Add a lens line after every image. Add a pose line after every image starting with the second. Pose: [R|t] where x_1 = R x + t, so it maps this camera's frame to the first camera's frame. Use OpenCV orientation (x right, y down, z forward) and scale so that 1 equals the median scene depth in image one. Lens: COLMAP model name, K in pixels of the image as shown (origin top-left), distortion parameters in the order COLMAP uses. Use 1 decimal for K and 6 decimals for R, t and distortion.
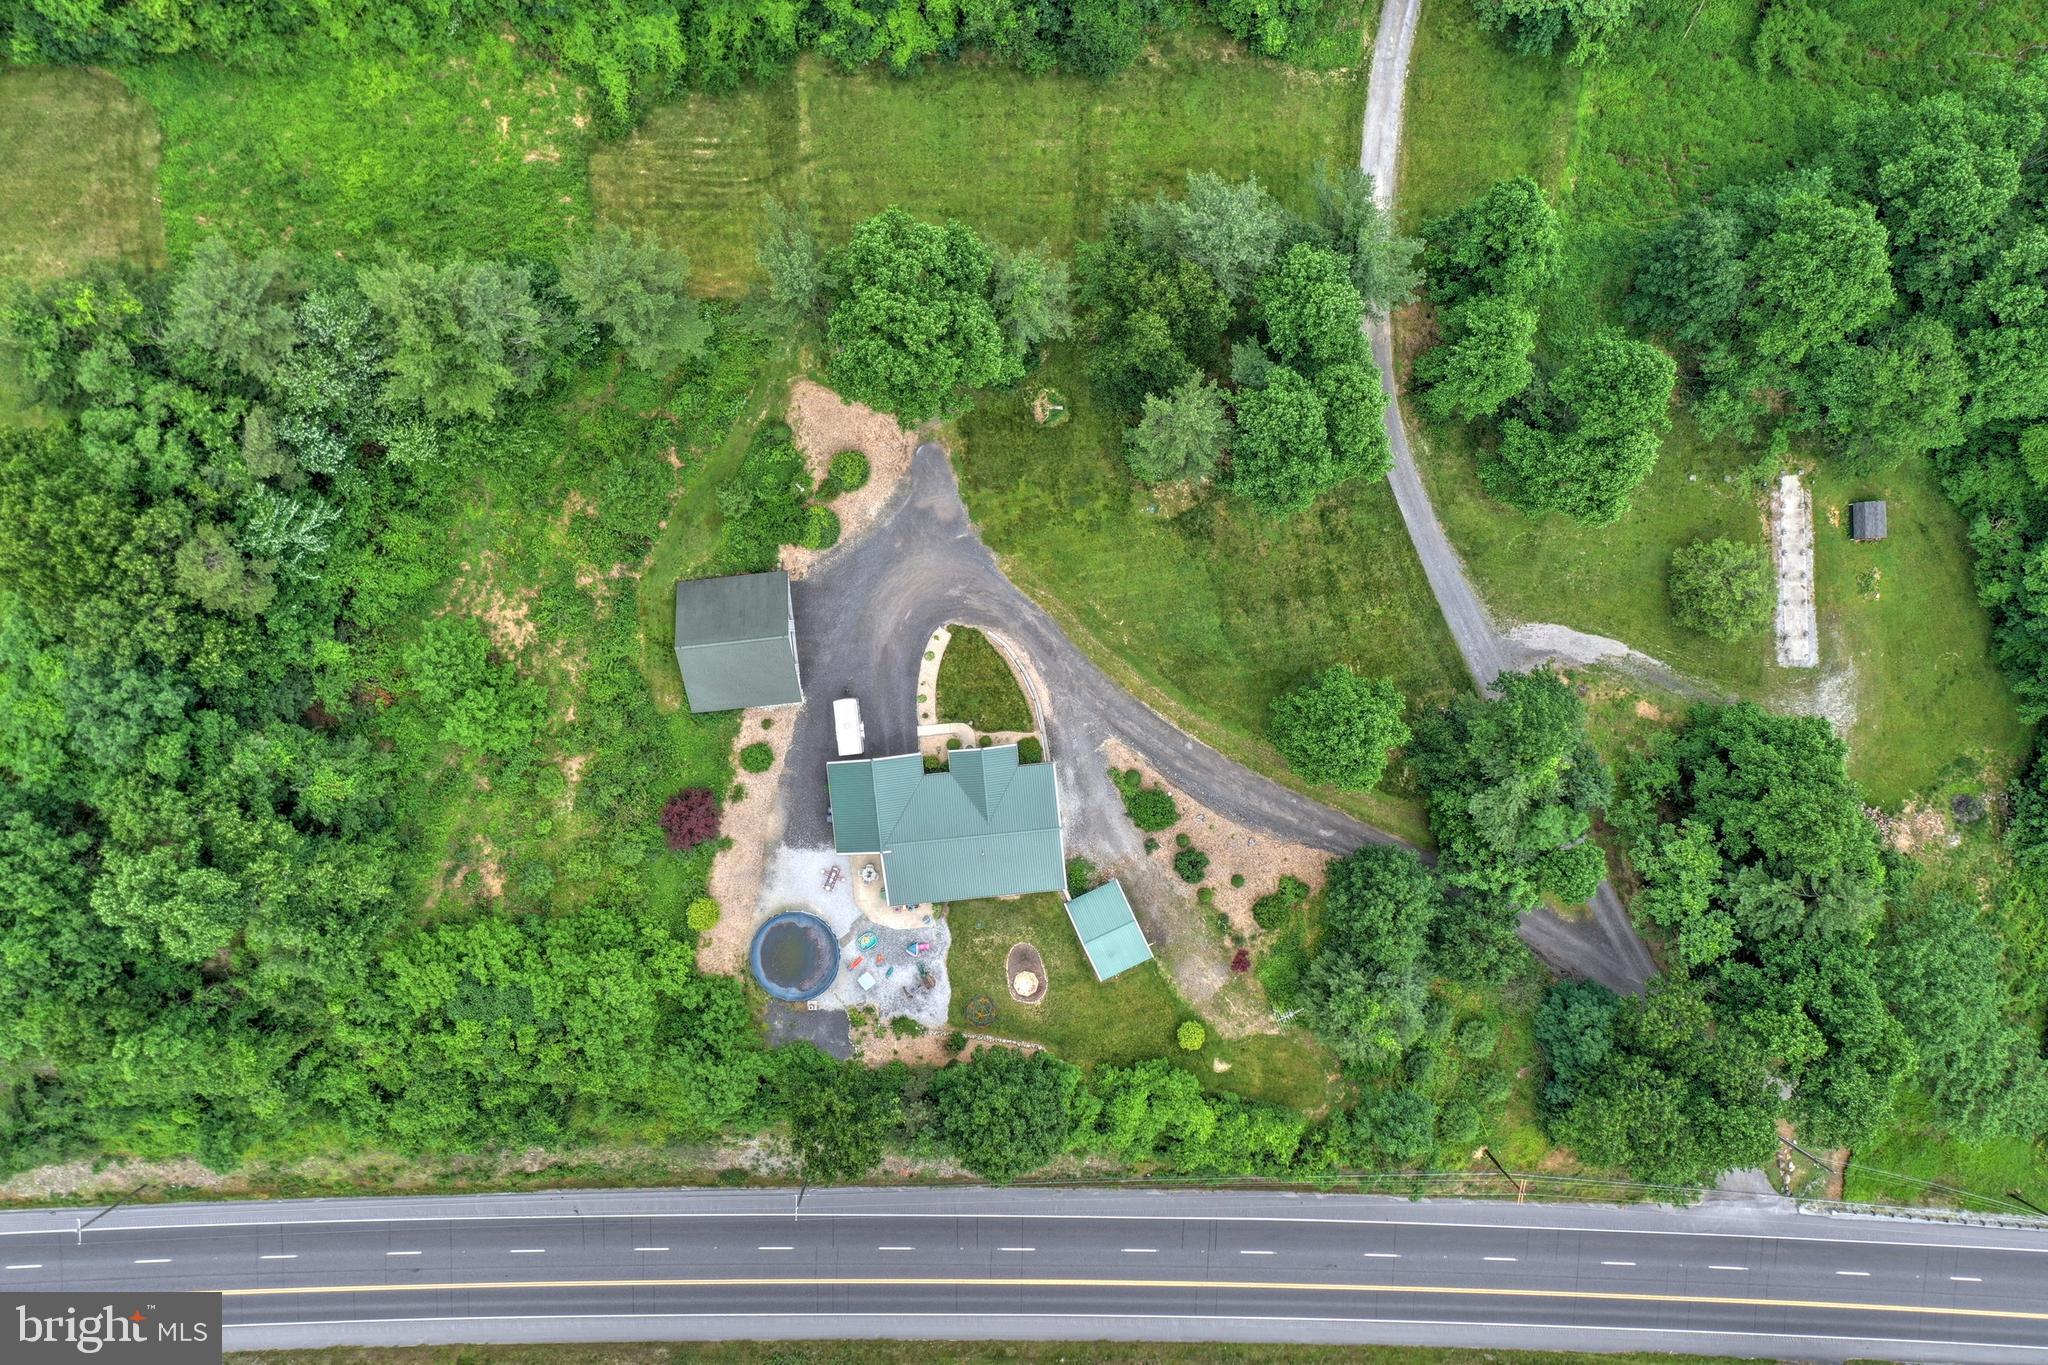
lens RADIAL K [[1640.0, 0, 1024.0], [0, 1640.0, 682.5], [0, 0, 1]] dist [-0.006434, 0.003080]
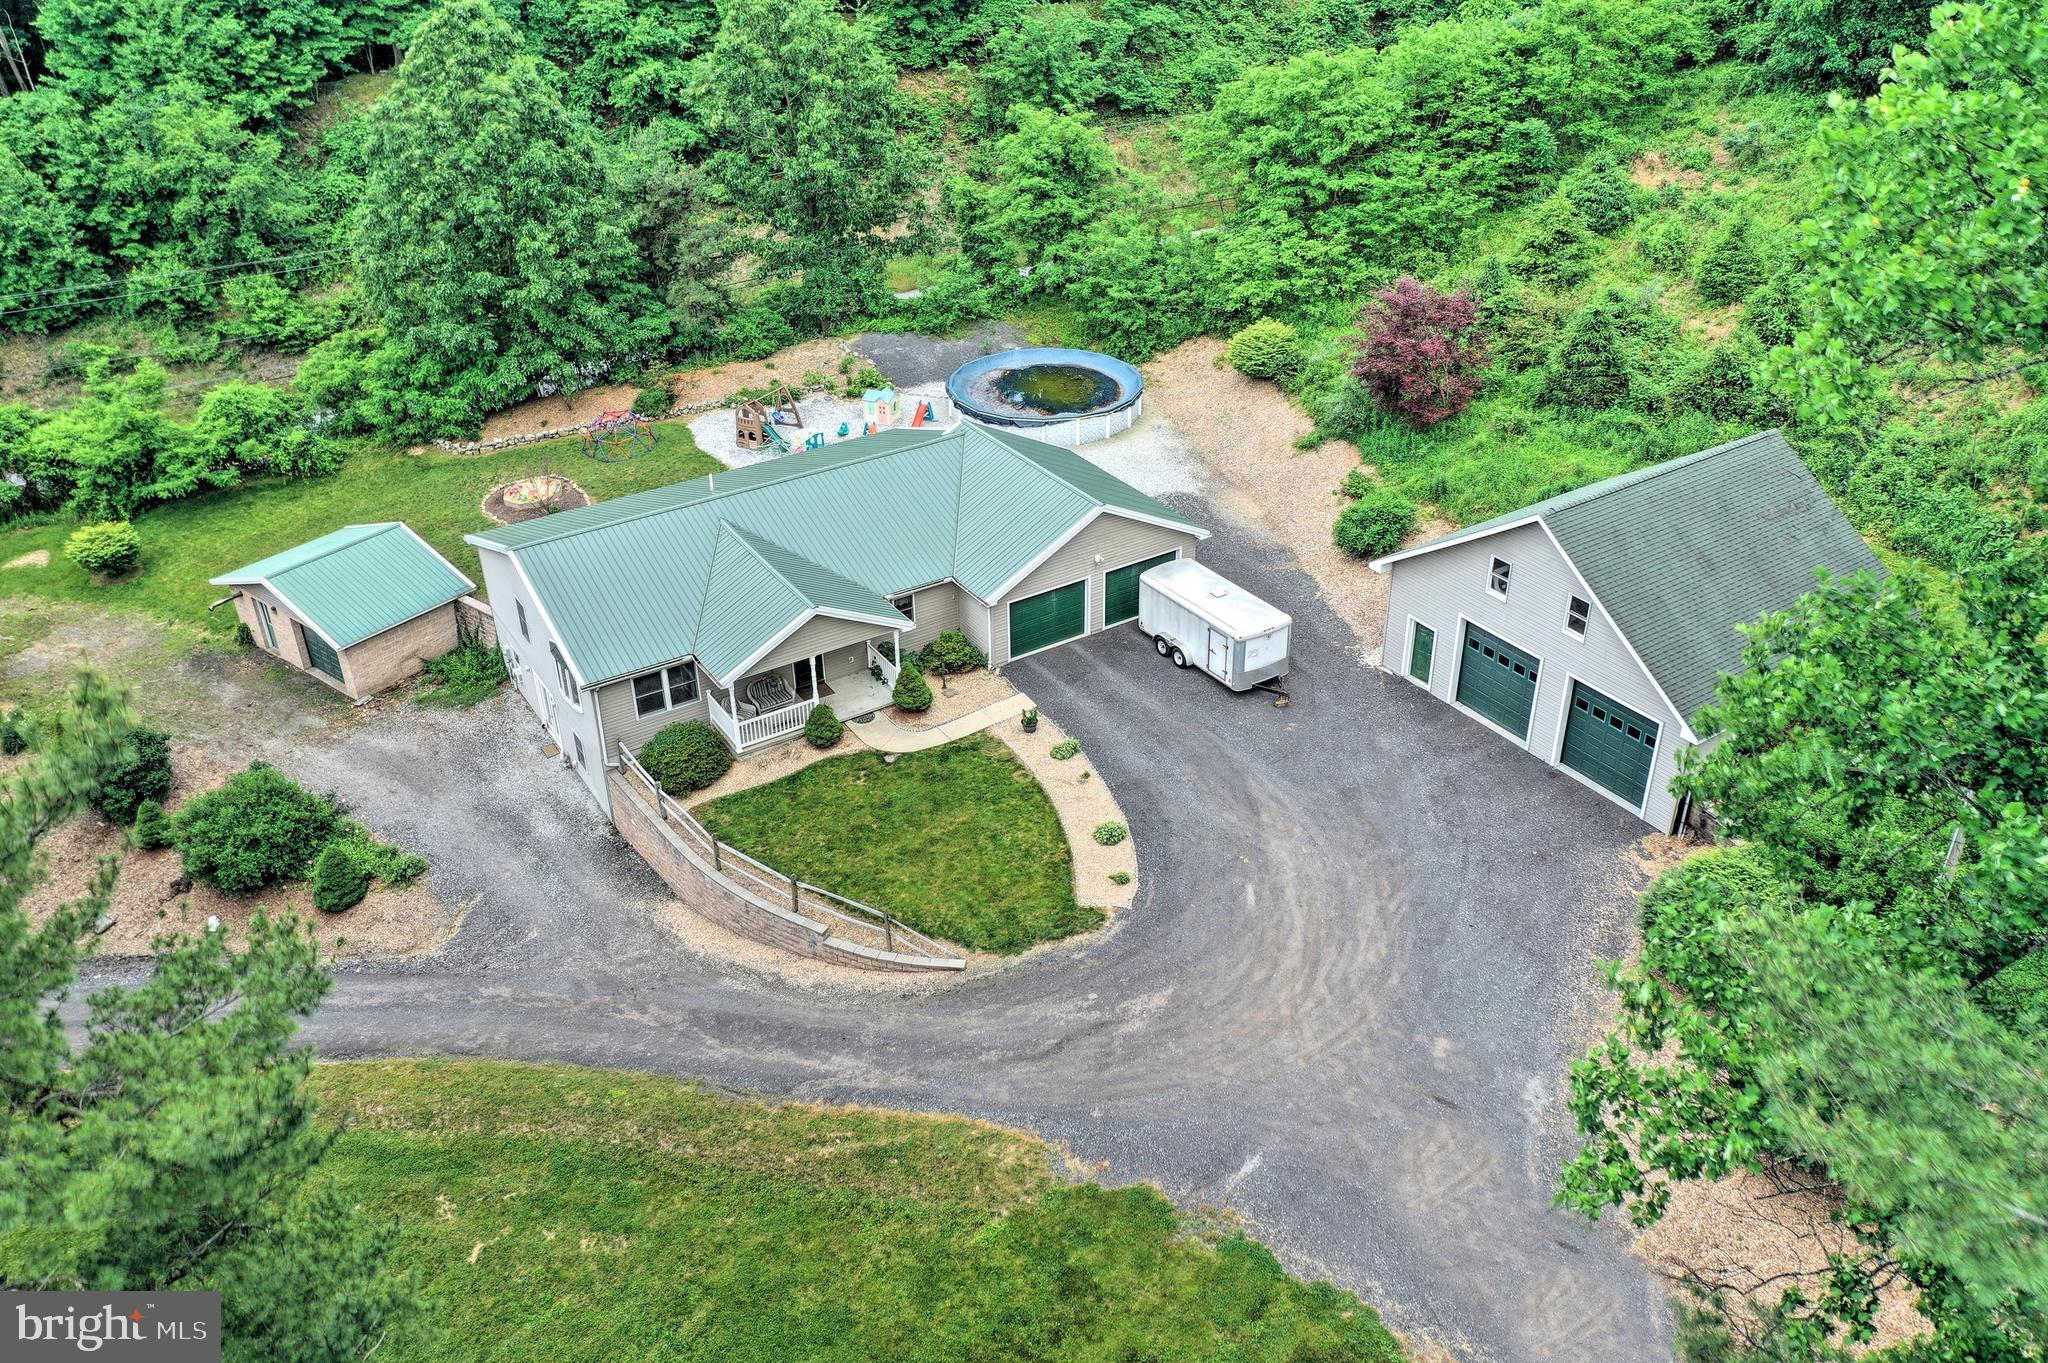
lens RADIAL K [[1603.7, 0, 1024.0], [0, 1603.7, 681.5], [0, 0, 1]] dist [0.006891, 0.003670]
pose [[-0.892272, 0.243312, -0.380329, 0.057910], [-0.451425, -0.495942, 0.741793, -0.206708], [-0.008134, 0.833571, 0.552352, 0.815134]]
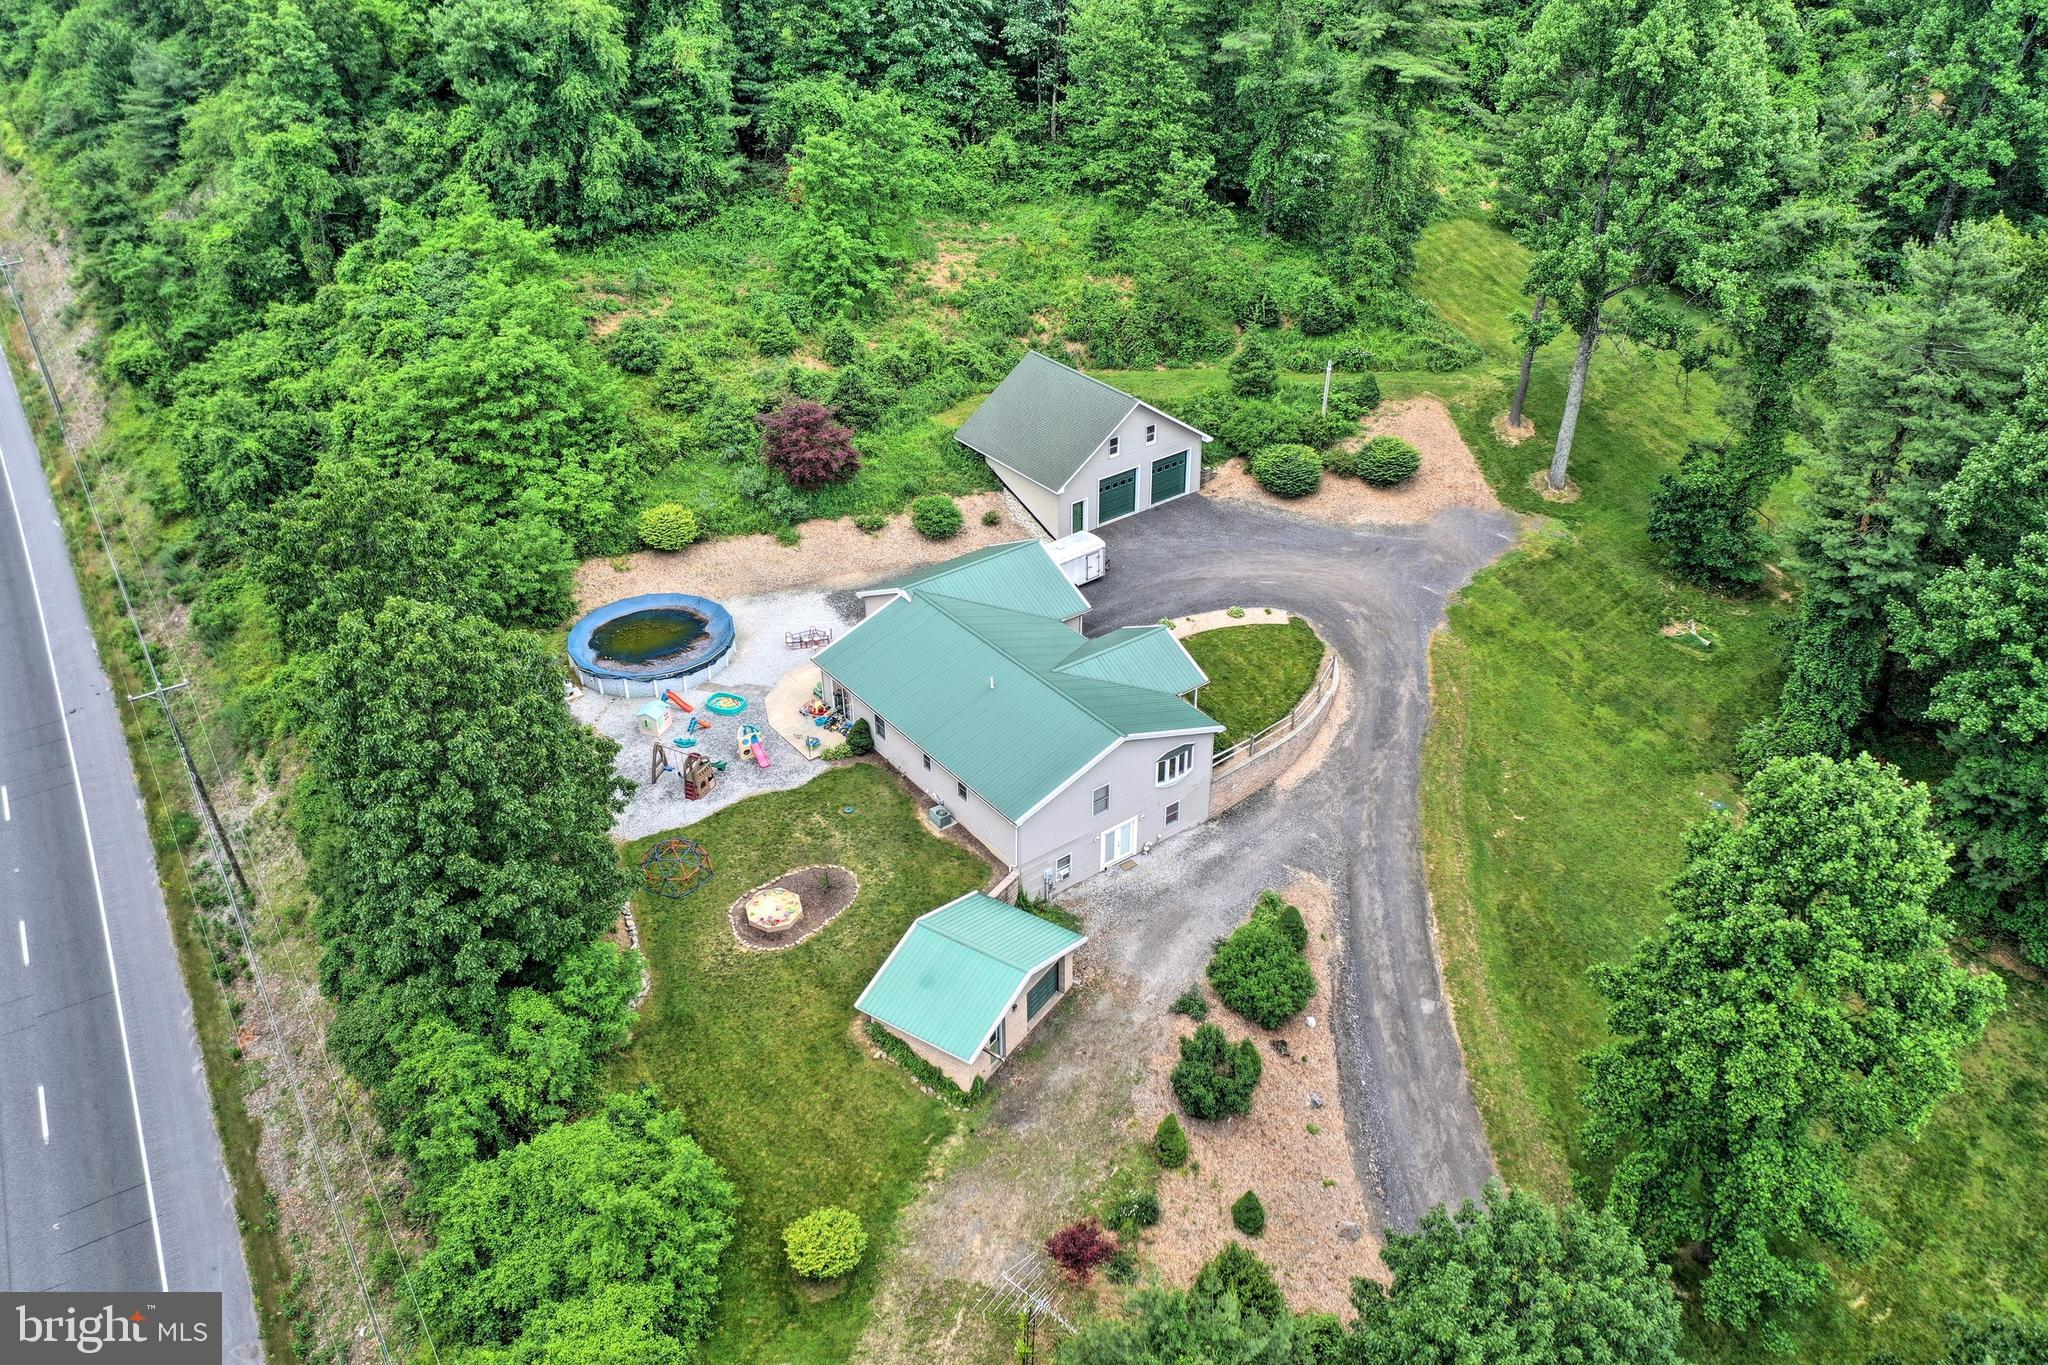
lens RADIAL K [[1640.0, 0, 1024.0], [0, 1640.0, 682.5], [0, 0, 1]] dist [-0.006434, 0.003080]
pose [[0.521577, 0.444139, -0.728490, 0.330843], [-0.852818, 0.245722, -0.460783, 0.315797], [-0.025646, 0.861604, 0.506933, 0.727871]]
